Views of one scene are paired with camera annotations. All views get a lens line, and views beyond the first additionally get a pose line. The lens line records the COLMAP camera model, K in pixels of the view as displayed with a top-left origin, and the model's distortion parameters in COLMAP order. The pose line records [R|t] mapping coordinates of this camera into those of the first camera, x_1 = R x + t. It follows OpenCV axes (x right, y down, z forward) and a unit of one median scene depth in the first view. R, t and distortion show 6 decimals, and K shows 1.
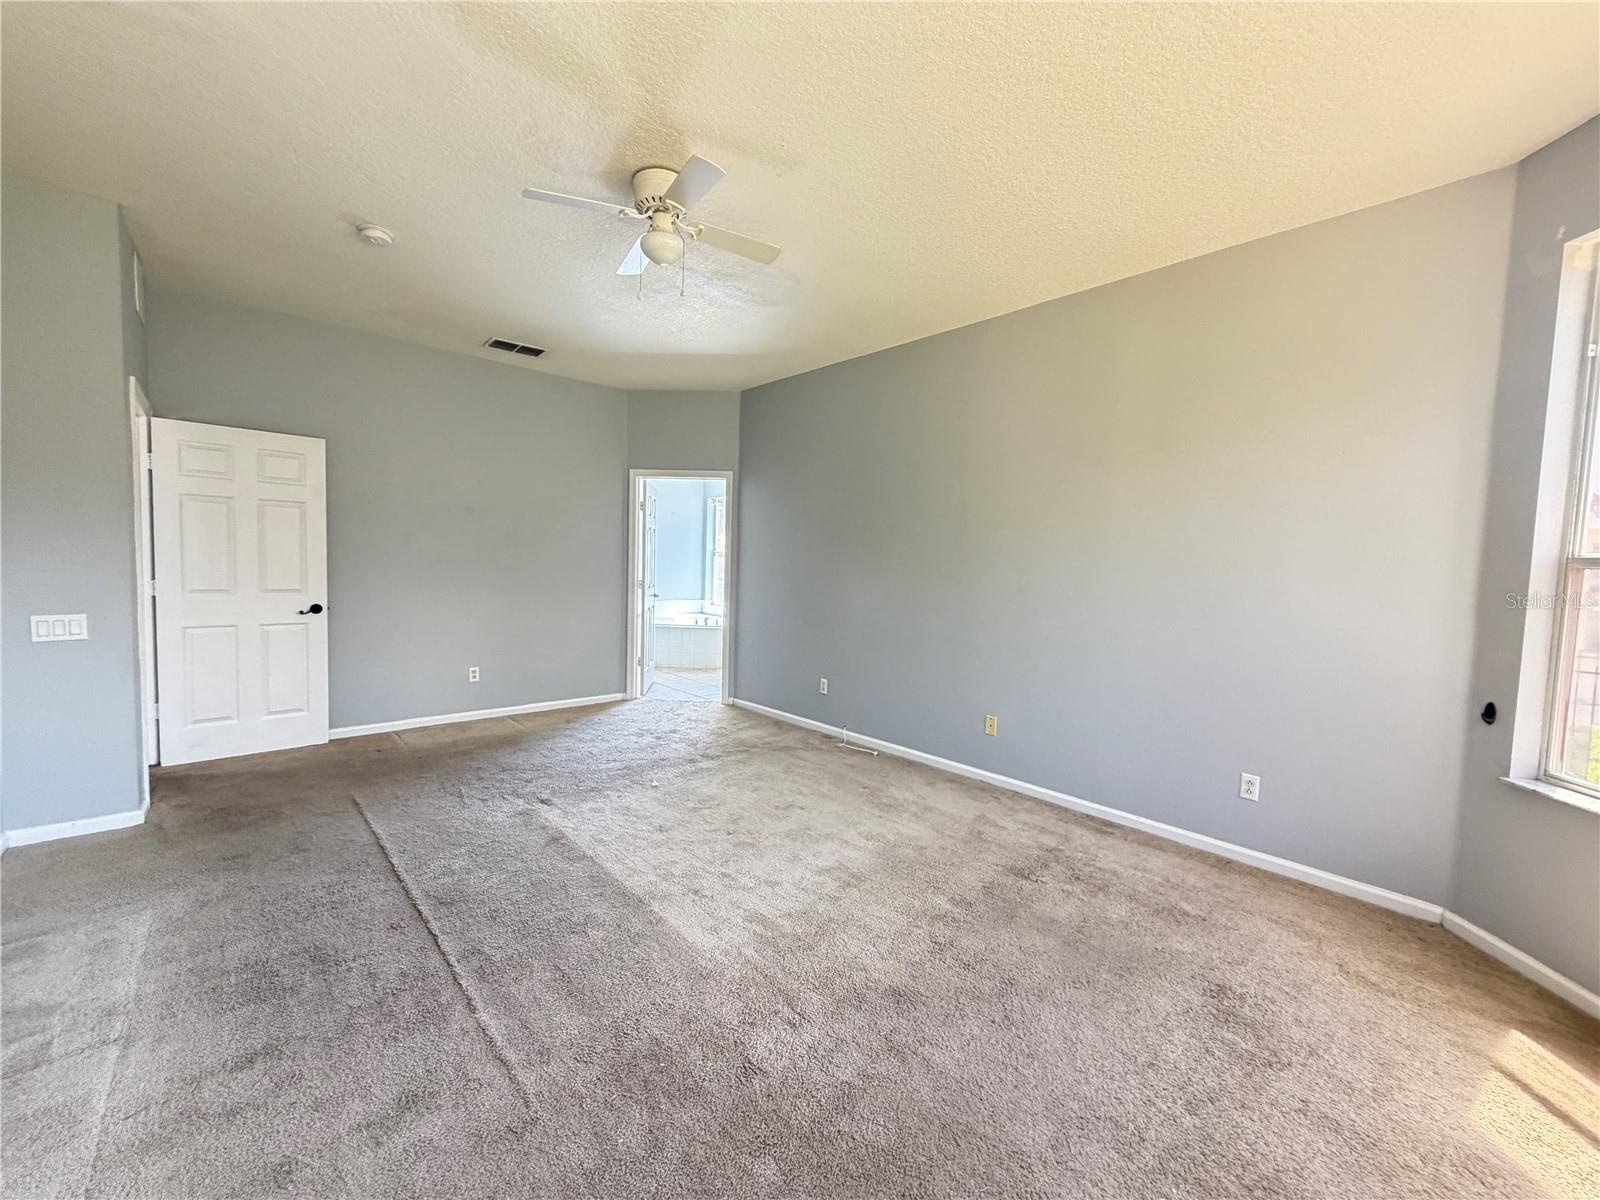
lens RADIAL K [[635.7, 0, 795.9], [0, 635.7, 601.5], [0, 0, 1]] dist [-0.003934, -0.000291]
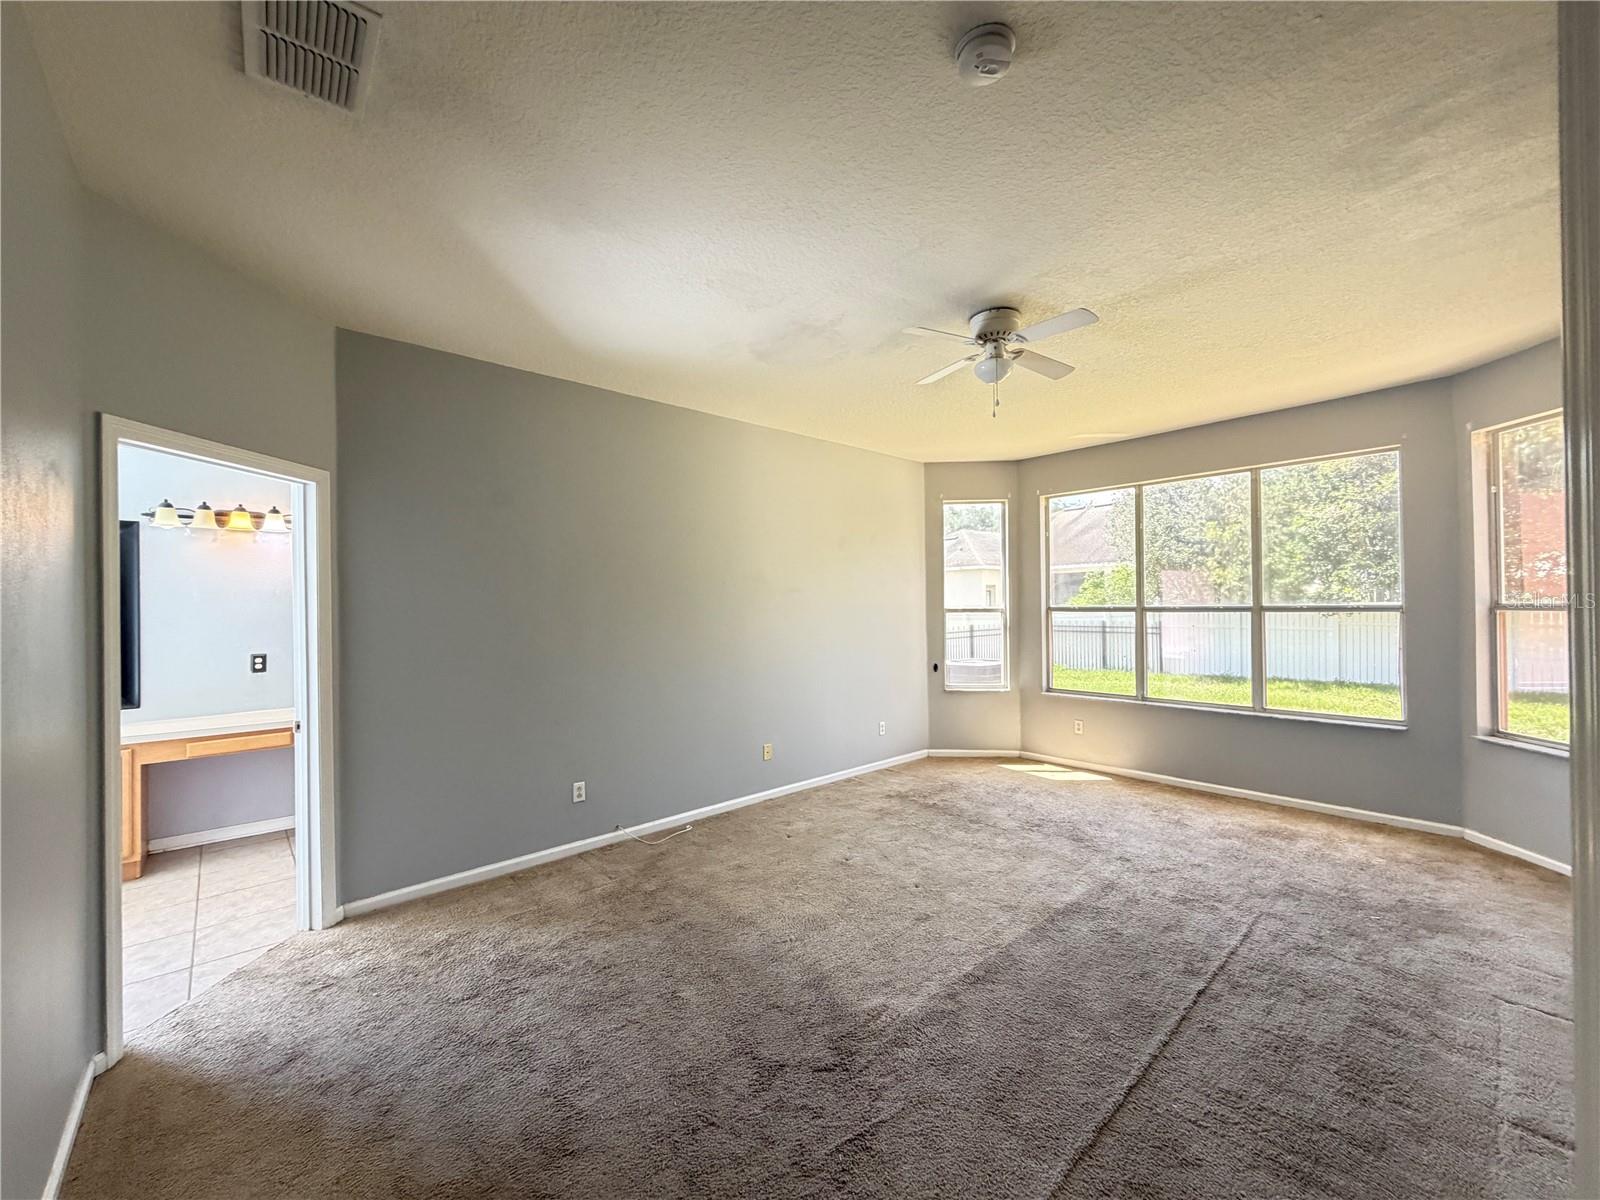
lens RADIAL K [[635.7, 0, 795.9], [0, 635.7, 601.5], [0, 0, 1]] dist [-0.003934, -0.000291]
pose [[-0.000155, -0.021659, 0.999765, -0.909321], [0.074842, 0.996961, 0.021610, -0.117079], [-0.997195, 0.074828, 0.001466, 0.913145]]
